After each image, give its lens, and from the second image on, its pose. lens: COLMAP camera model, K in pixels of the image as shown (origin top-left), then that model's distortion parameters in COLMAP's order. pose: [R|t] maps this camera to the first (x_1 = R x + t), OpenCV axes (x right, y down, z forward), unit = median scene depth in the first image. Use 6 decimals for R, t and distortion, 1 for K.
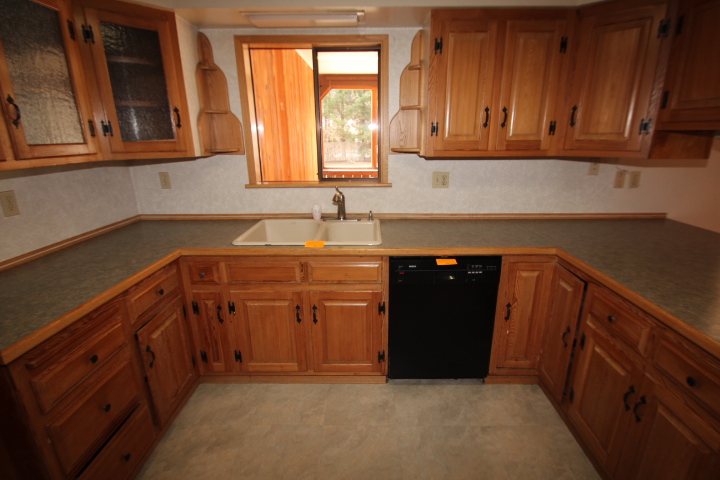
lens RADIAL K [[336.3, 0, 377.3], [0, 336.3, 238.0], [0, 0, 1]] dist [-0.000589, -0.003617]
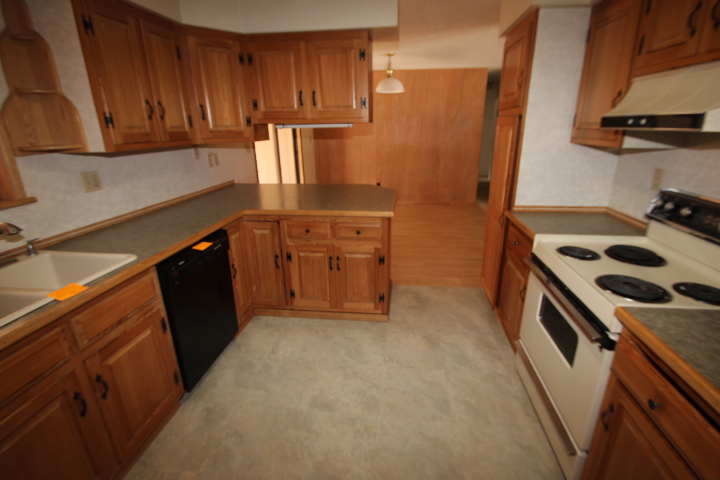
lens RADIAL K [[336.3, 0, 362.4], [0, 336.3, 238.2], [0, 0, 1]] dist [-0.000589, -0.003617]
pose [[0.119358, -0.313850, 0.941940, -0.696806], [0.297079, 0.916546, 0.267745, -0.082415], [-0.947364, 0.247873, 0.202635, 0.277247]]
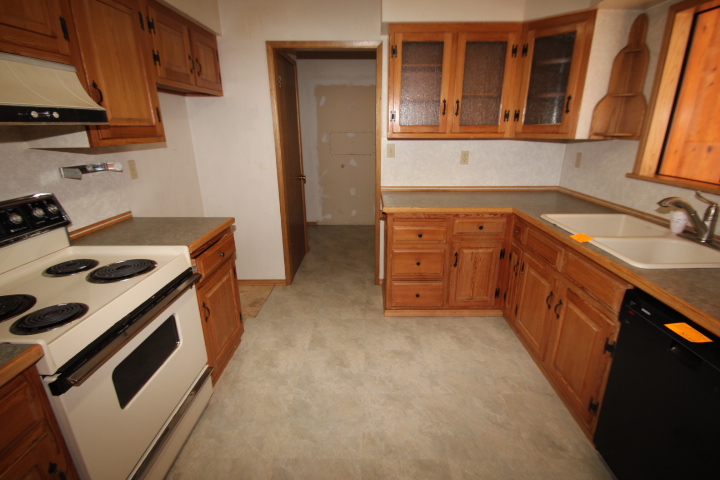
lens RADIAL K [[336.3, 0, 360.1], [0, 336.3, 236.2], [0, 0, 1]] dist [-0.000589, -0.003617]
pose [[-0.025436, 0.311742, -0.949826, 0.678514], [-0.287453, 0.907726, 0.305622, -0.089137], [0.957457, 0.280804, 0.066523, 0.352718]]
